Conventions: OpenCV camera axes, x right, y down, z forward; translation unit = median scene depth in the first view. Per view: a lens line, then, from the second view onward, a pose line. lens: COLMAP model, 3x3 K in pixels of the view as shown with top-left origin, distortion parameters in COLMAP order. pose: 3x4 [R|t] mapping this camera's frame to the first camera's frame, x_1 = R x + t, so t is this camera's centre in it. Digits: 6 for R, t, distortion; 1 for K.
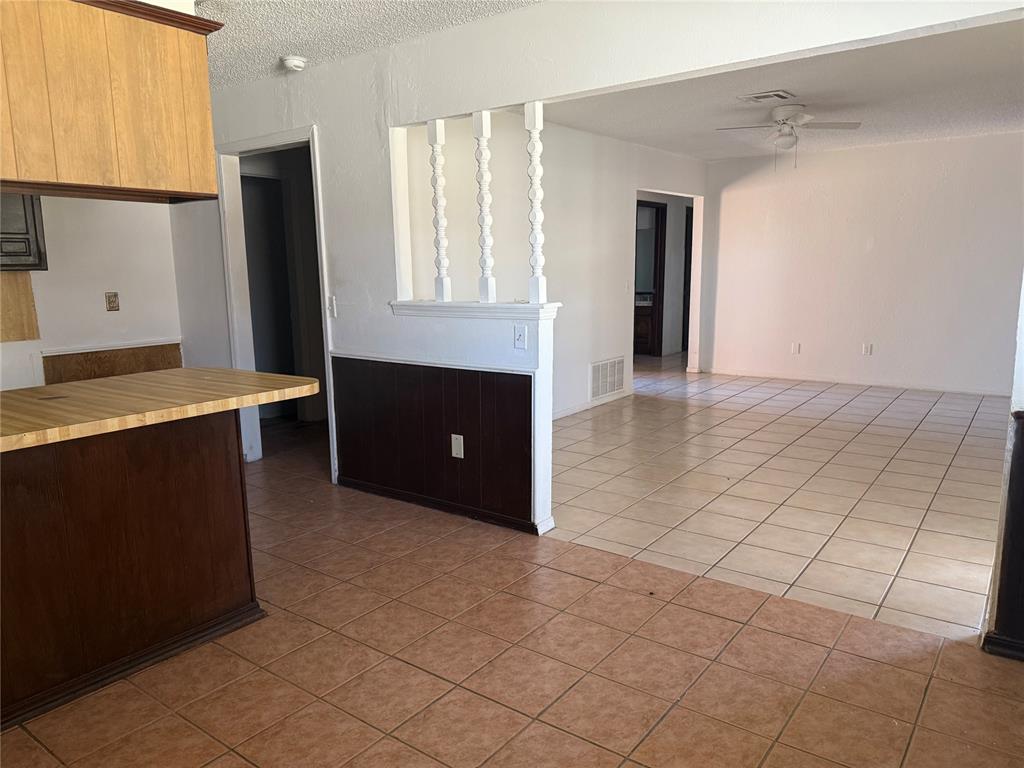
lens RADIAL K [[719.9, 0, 512.9], [0, 719.9, 387.5], [0, 0, 1]] dist [0.013879, -0.011363]
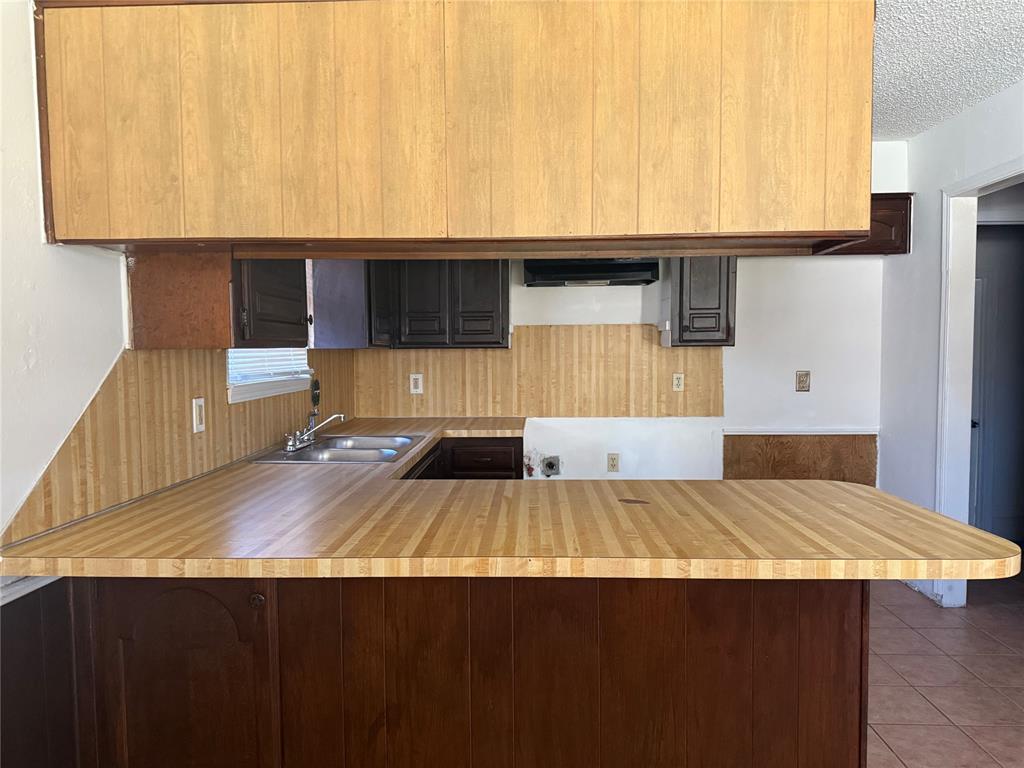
lens RADIAL K [[719.9, 0, 507.9], [0, 719.9, 390.4], [0, 0, 1]] dist [0.013879, -0.011363]
pose [[0.567843, 0.058442, -0.821059, -0.064080], [-0.139973, 0.989805, -0.026352, -0.072985], [0.811148, 0.129890, 0.570234, 0.433610]]
